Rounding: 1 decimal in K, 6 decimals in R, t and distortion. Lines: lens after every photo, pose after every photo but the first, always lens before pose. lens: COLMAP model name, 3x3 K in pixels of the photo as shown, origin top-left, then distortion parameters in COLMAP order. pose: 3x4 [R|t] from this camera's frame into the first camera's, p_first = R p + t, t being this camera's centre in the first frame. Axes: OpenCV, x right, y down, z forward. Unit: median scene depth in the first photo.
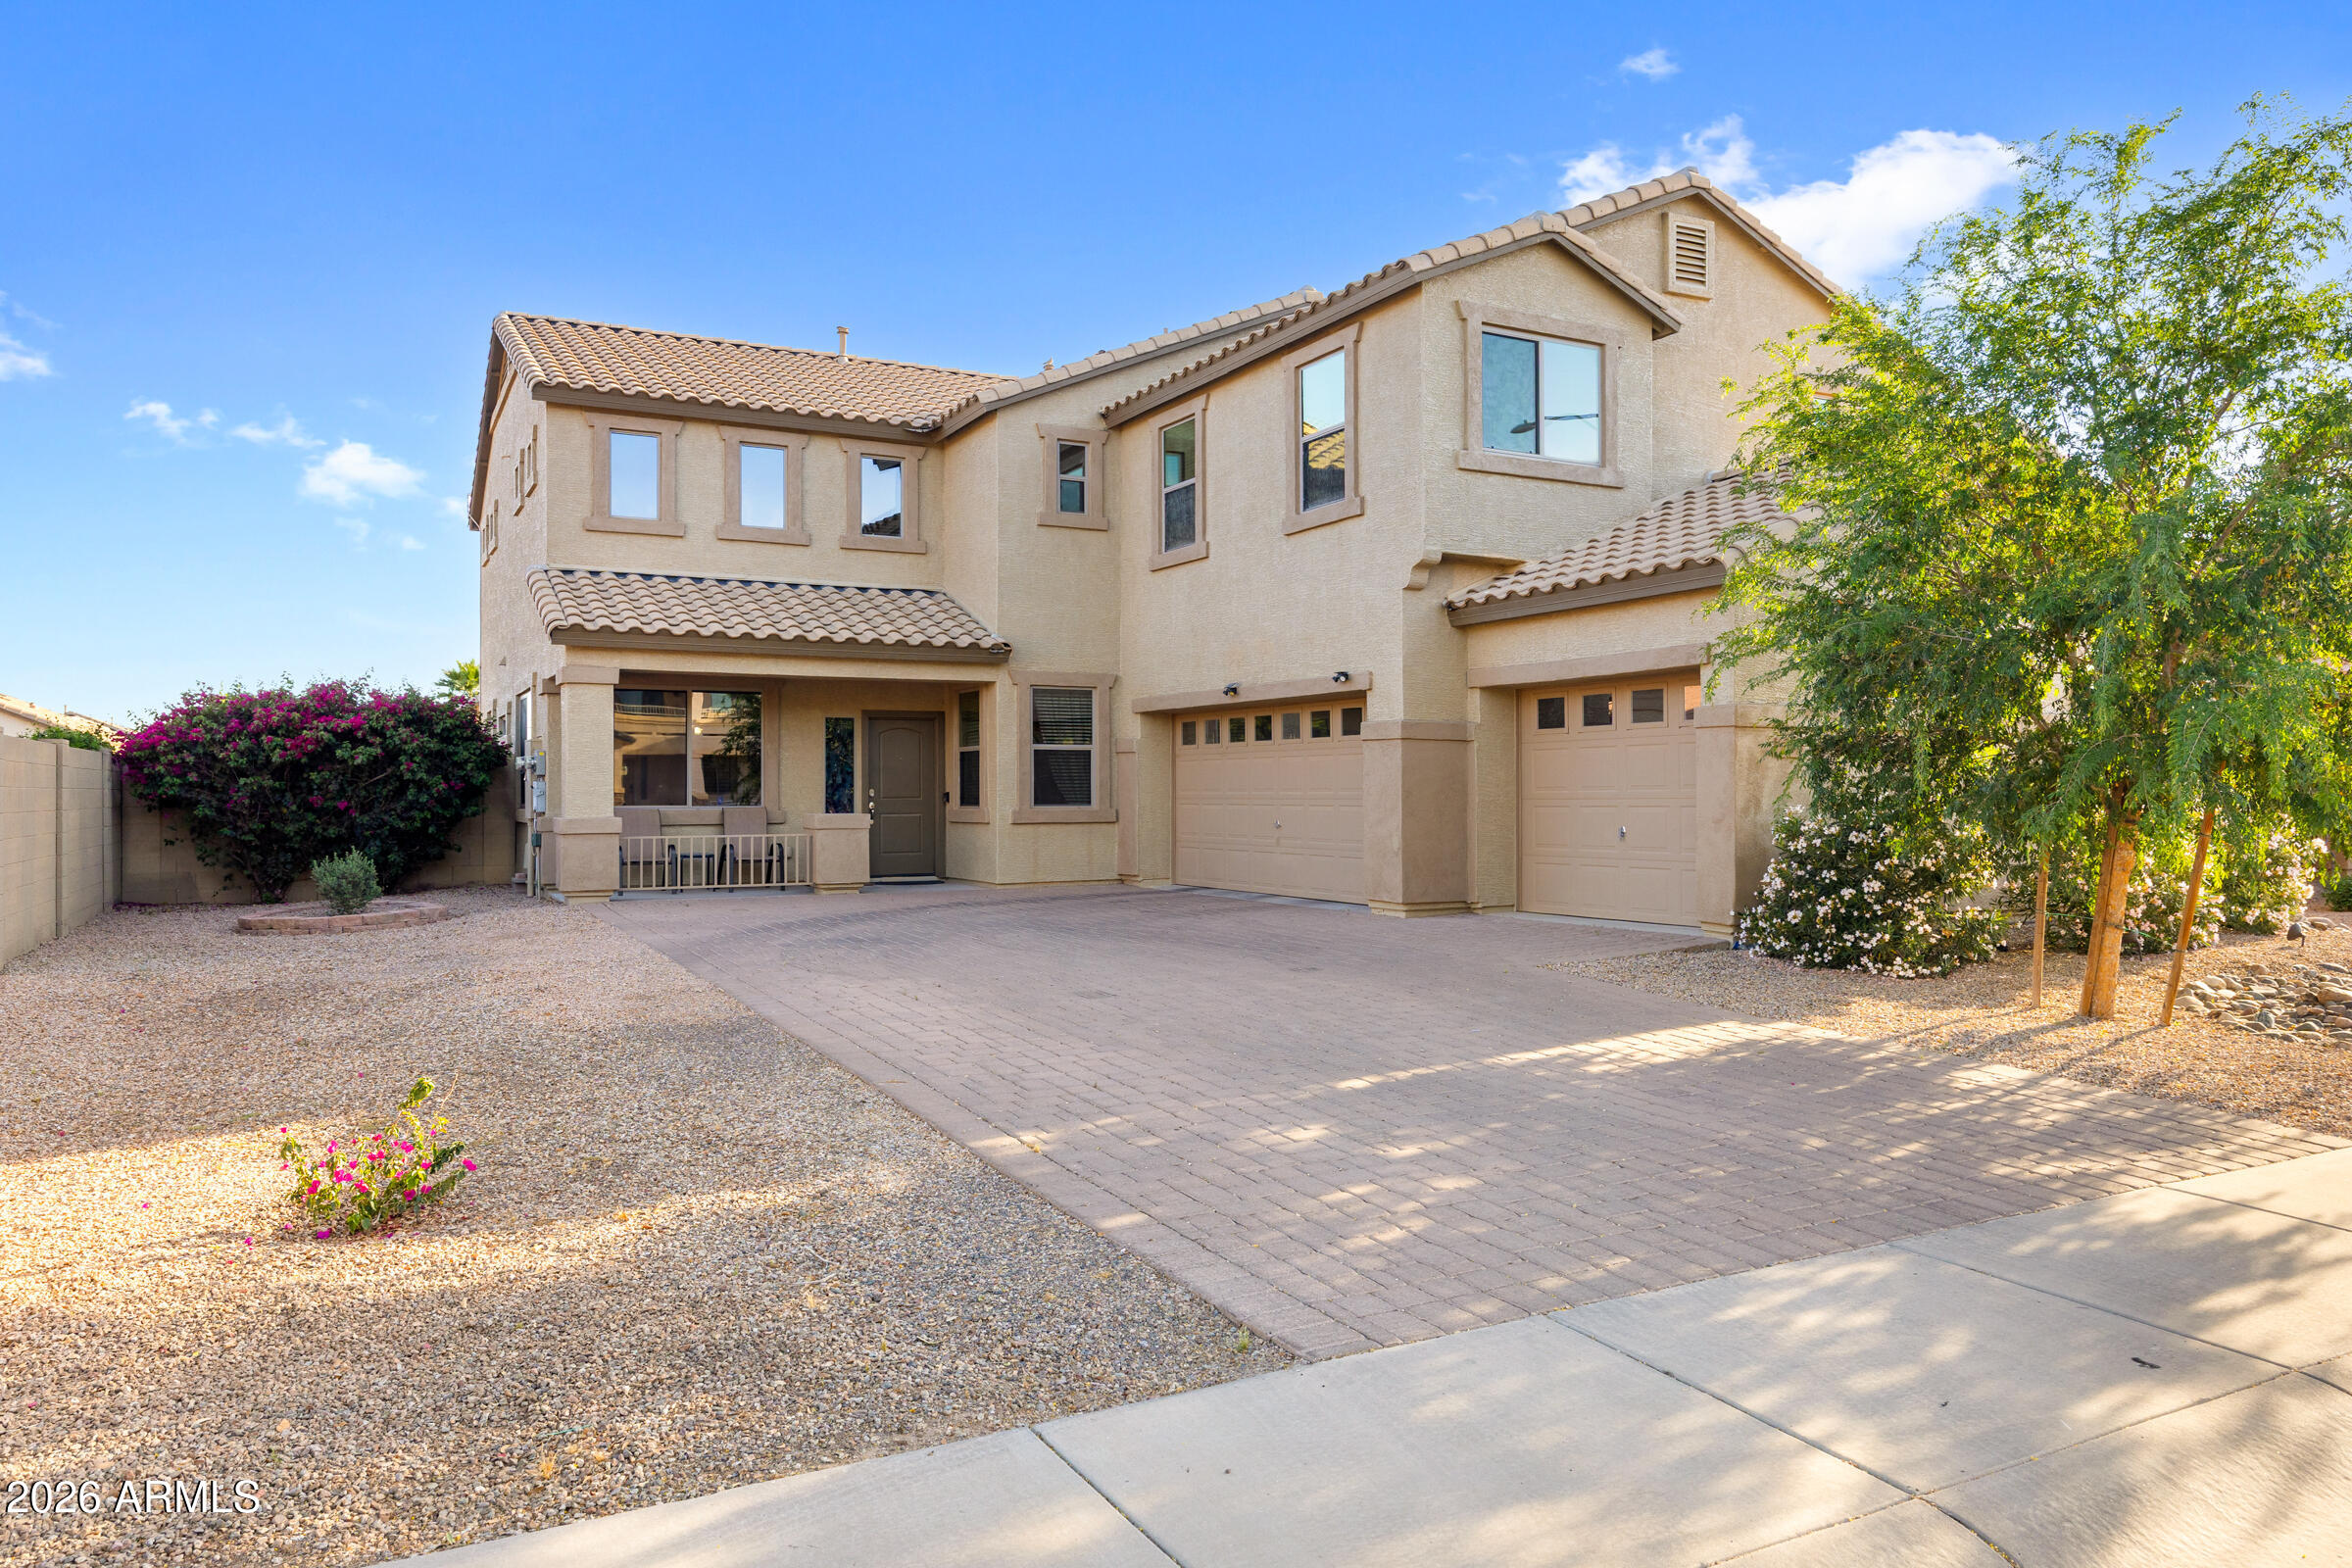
lens RADIAL K [[1575.3, 0, 1176.9], [0, 1575.3, 780.8], [0, 0, 1]] dist [0.000252, -0.000769]
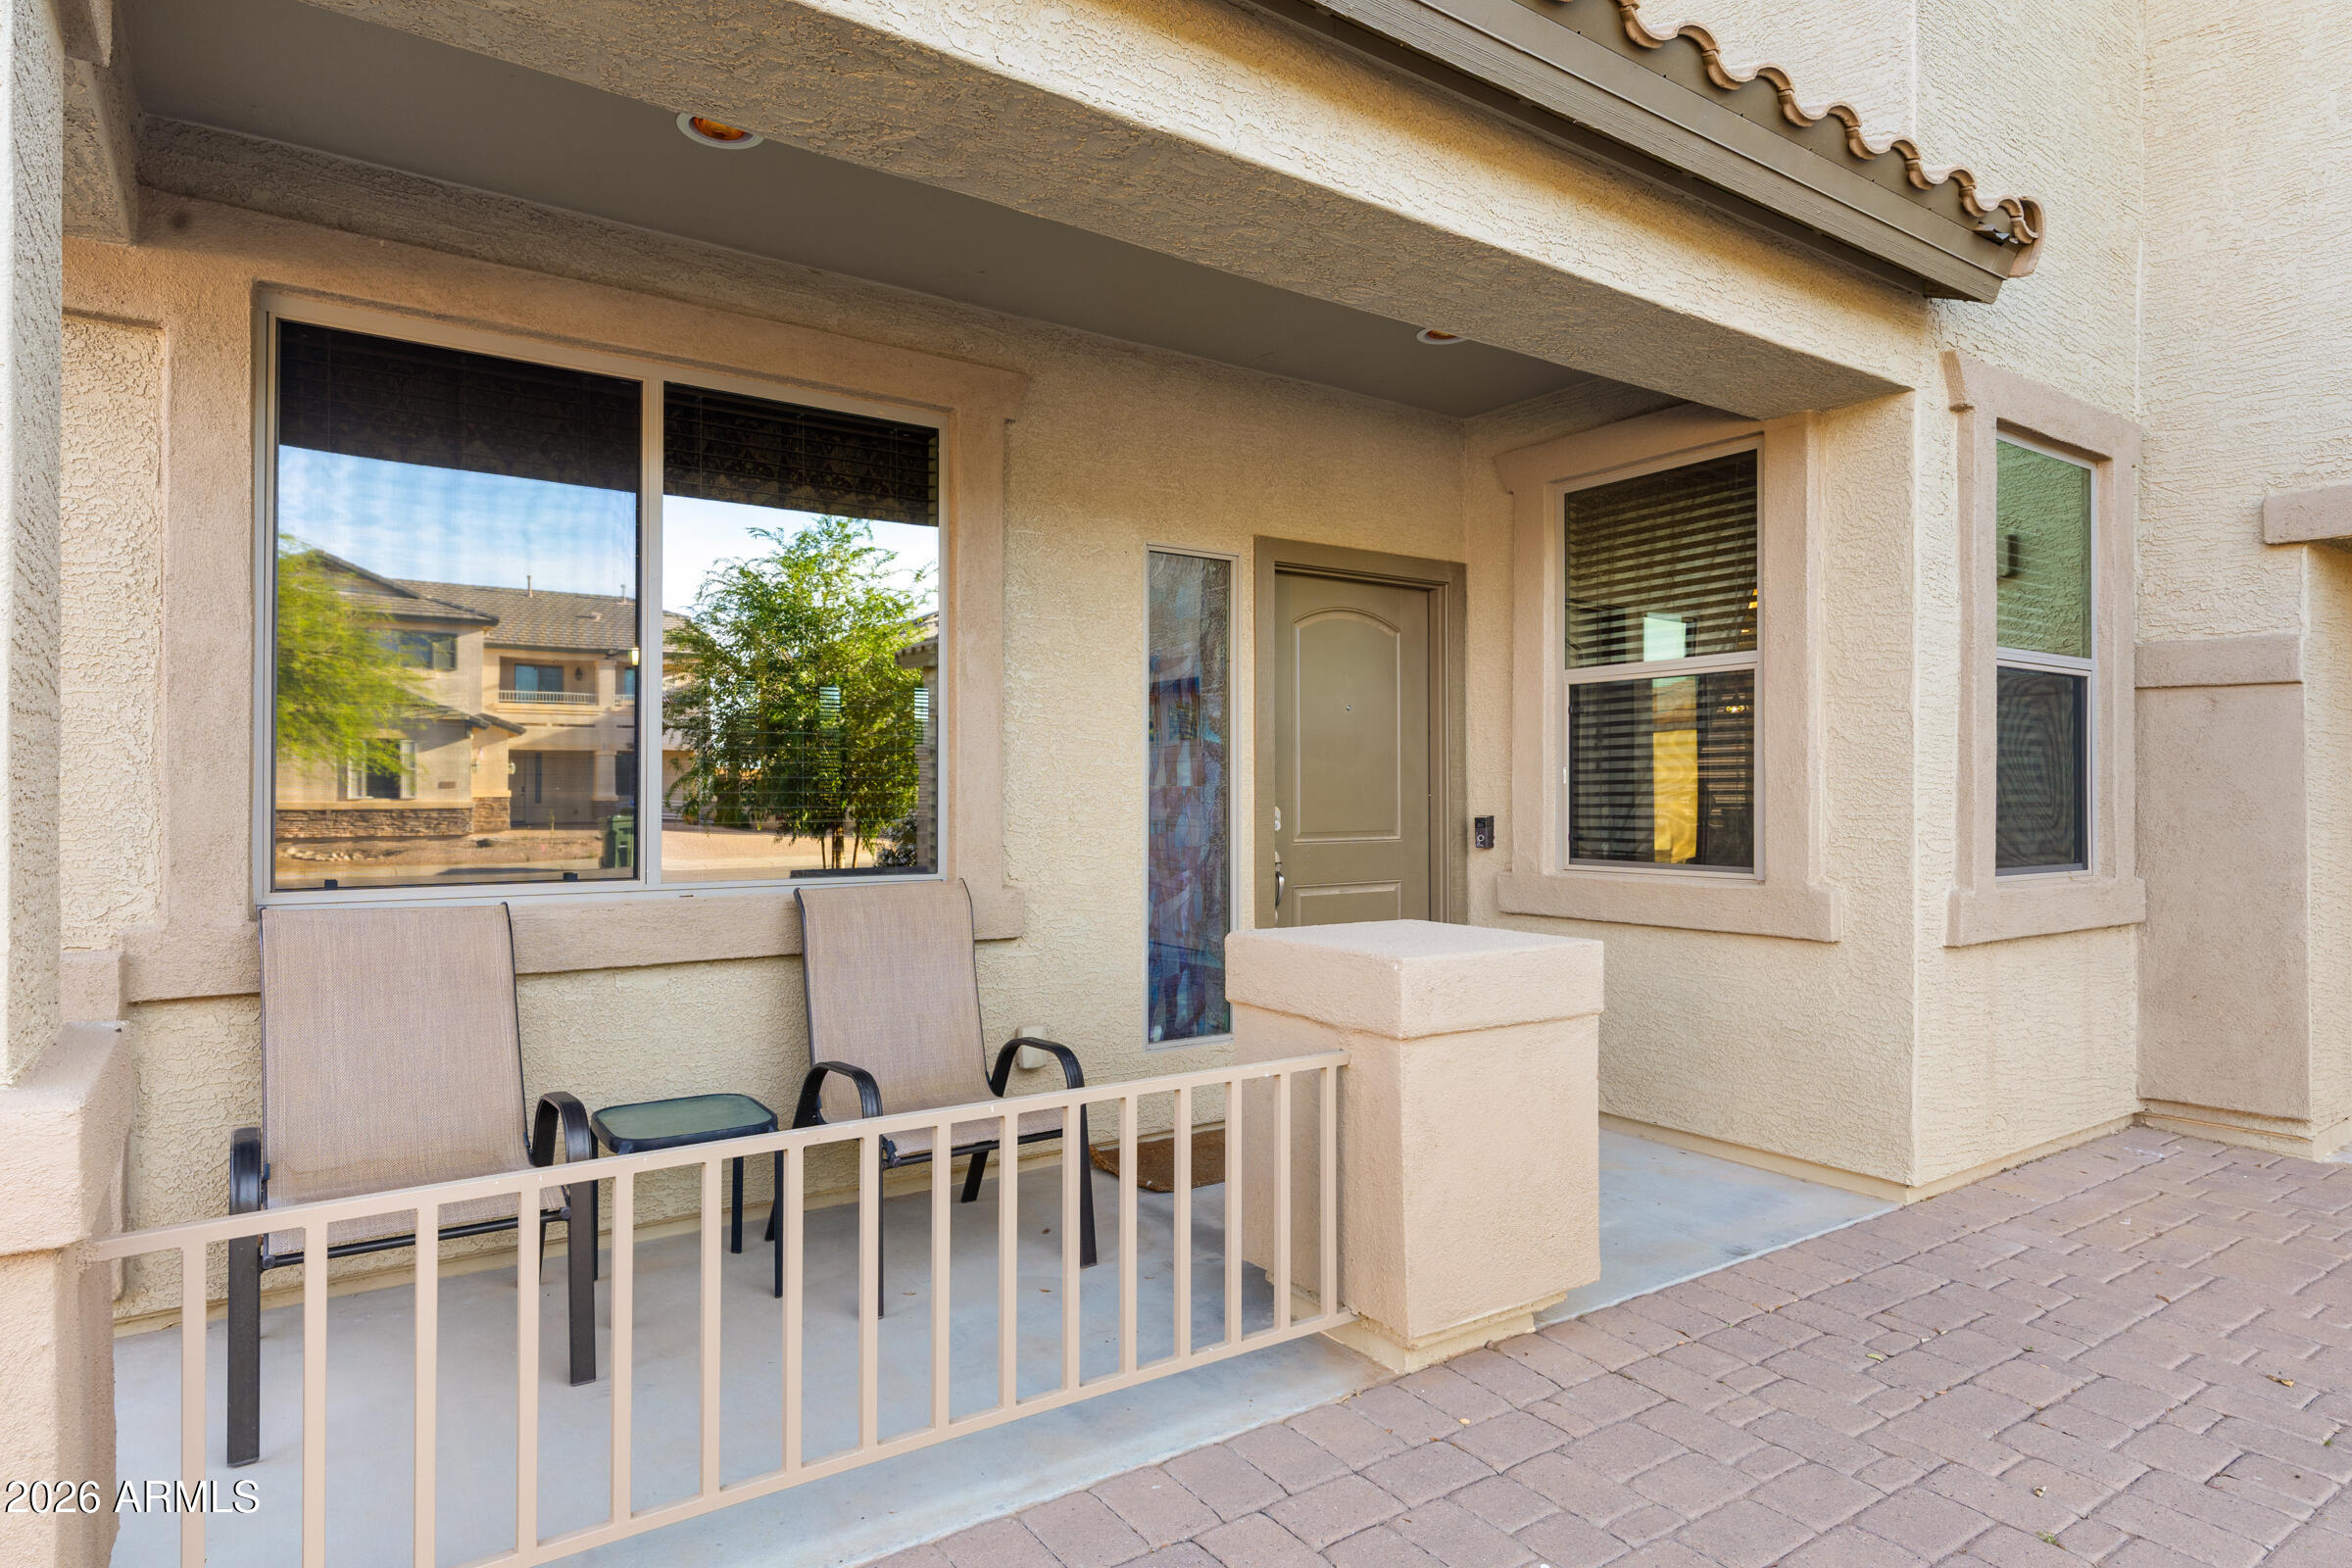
lens RADIAL K [[1325.6, 0, 1179.4], [0, 1325.6, 781.4], [0, 0, 1]] dist [0.003111, 0.000154]
pose [[0.992827, 0.004100, 0.119492, -0.243700], [-0.004109, 0.999992, -0.000171, 0.000308], [-0.119492, -0.000321, 0.992835, 0.763082]]
